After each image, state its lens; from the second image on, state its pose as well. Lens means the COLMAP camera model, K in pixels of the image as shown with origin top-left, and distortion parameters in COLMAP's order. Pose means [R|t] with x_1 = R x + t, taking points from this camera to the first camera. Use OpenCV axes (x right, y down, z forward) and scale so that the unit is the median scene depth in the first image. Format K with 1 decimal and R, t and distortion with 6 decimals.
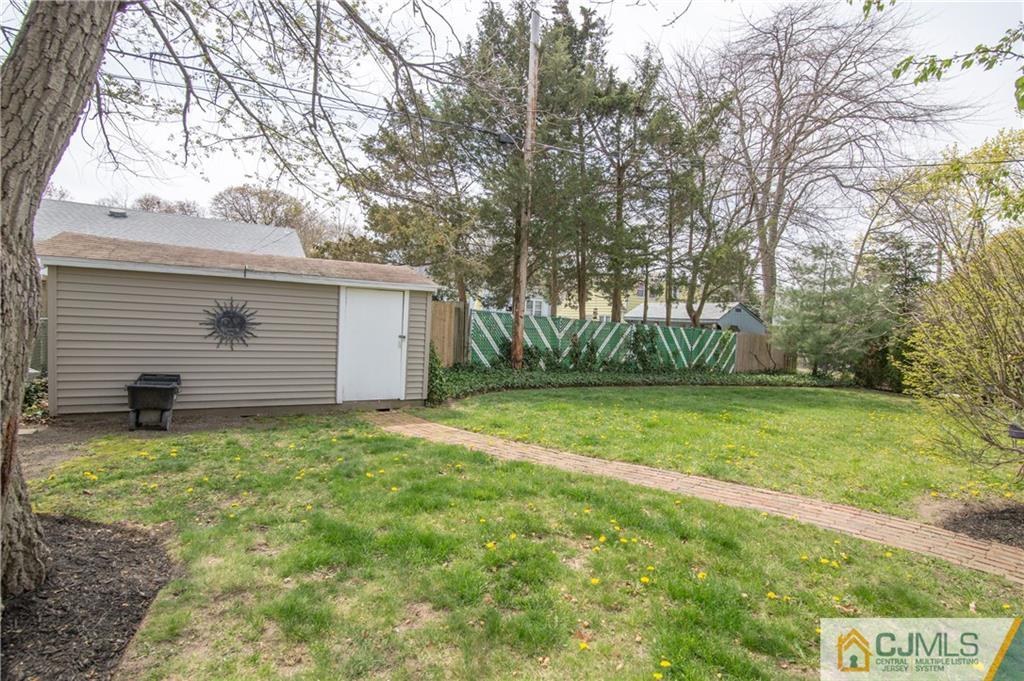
lens RADIAL K [[473.3, 0, 510.3], [0, 473.3, 340.5], [0, 0, 1]] dist [-0.019160, 0.001138]
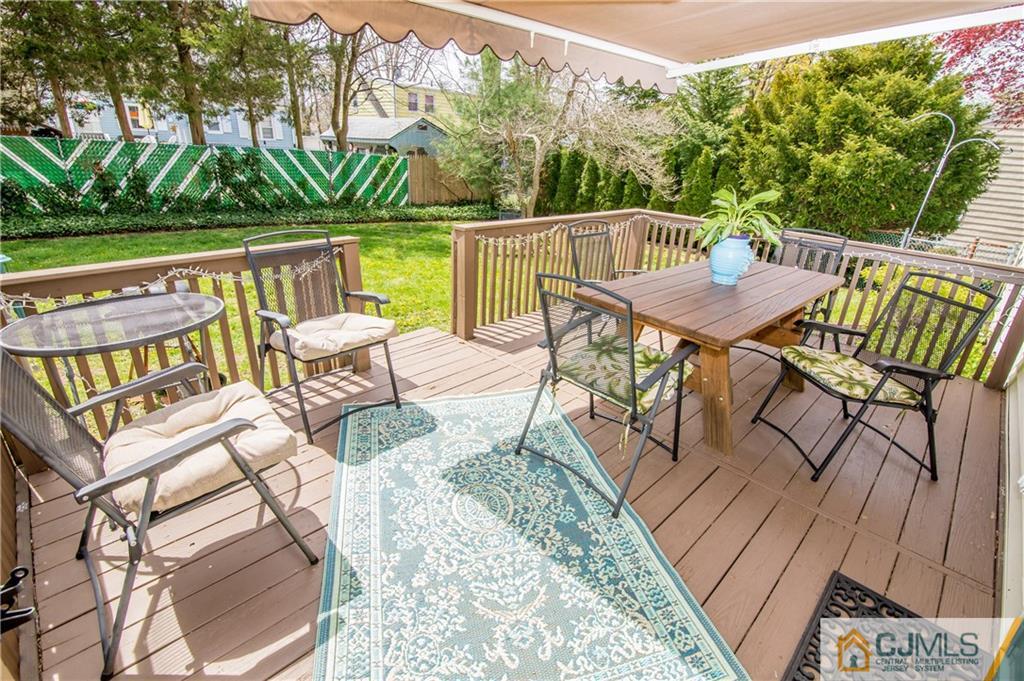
lens RADIAL K [[473.3, 0, 513.3], [0, 473.3, 342.0], [0, 0, 1]] dist [-0.019160, 0.001138]
pose [[0.975984, -0.083647, 0.201144, 0.593808], [0.007268, 0.935332, 0.353697, -0.003031], [-0.217722, -0.343741, 0.913477, 0.080709]]
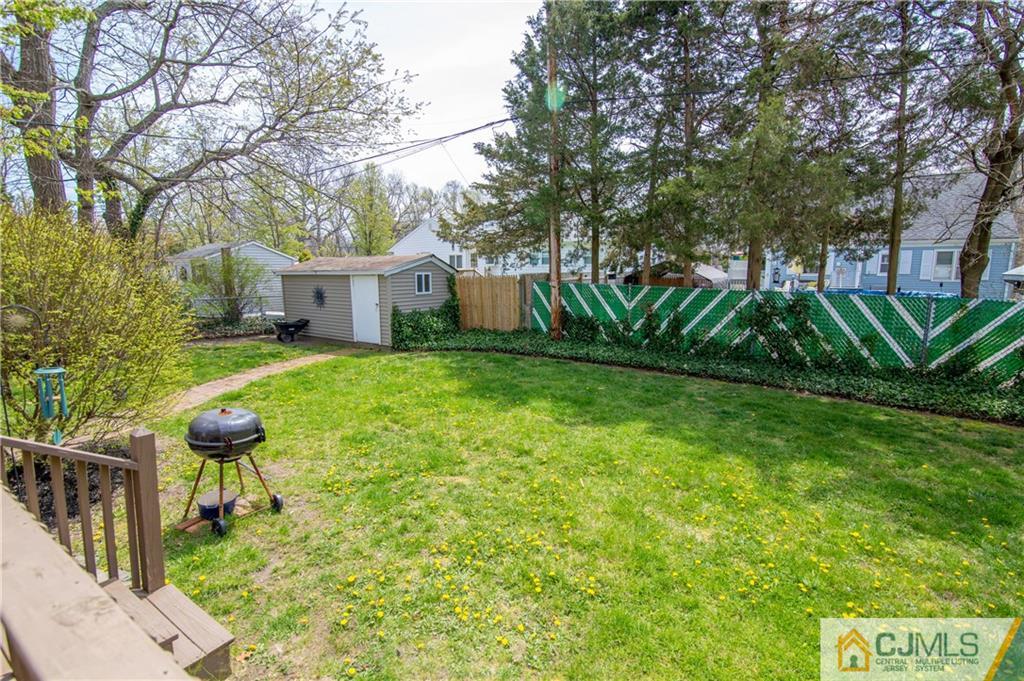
lens RADIAL K [[473.3, 0, 515.3], [0, 473.3, 339.3], [0, 0, 1]] dist [-0.019160, 0.001138]
pose [[0.430315, 0.077577, -0.899339, 0.772717], [-0.017724, 0.996834, 0.077506, -0.012428], [0.902505, -0.017412, 0.430327, 0.409777]]
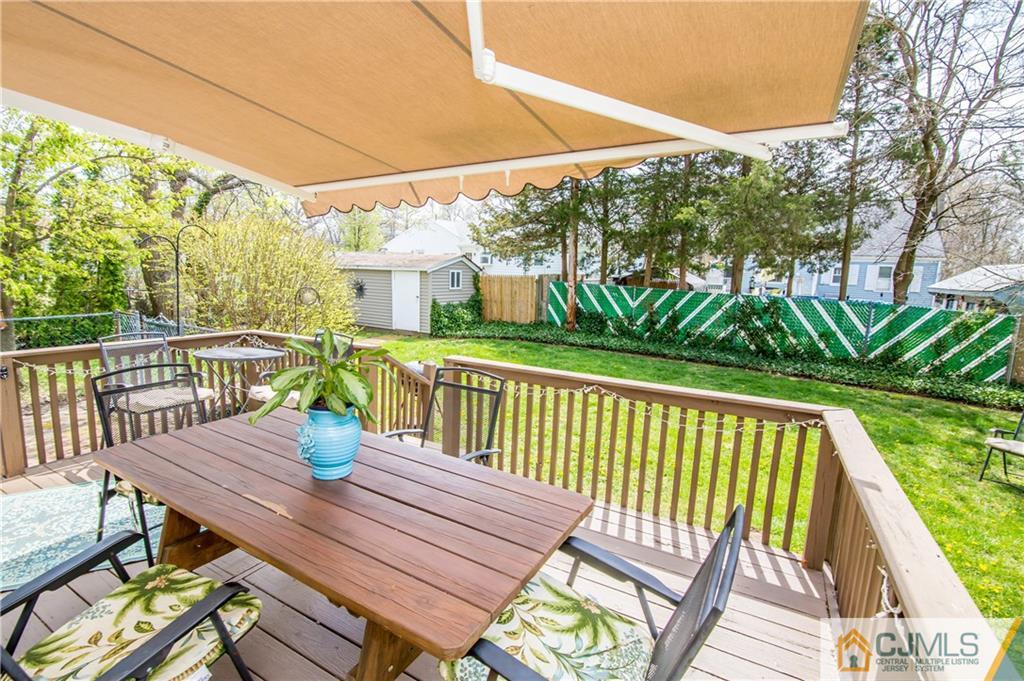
lens RADIAL K [[473.3, 0, 515.3], [0, 473.3, 340.4], [0, 0, 1]] dist [-0.019160, 0.001138]
pose [[0.492805, 0.092045, -0.865258, 0.851340], [-0.046239, 0.995755, 0.079592, -0.002050], [0.868910, 0.000785, 0.494969, 0.239720]]
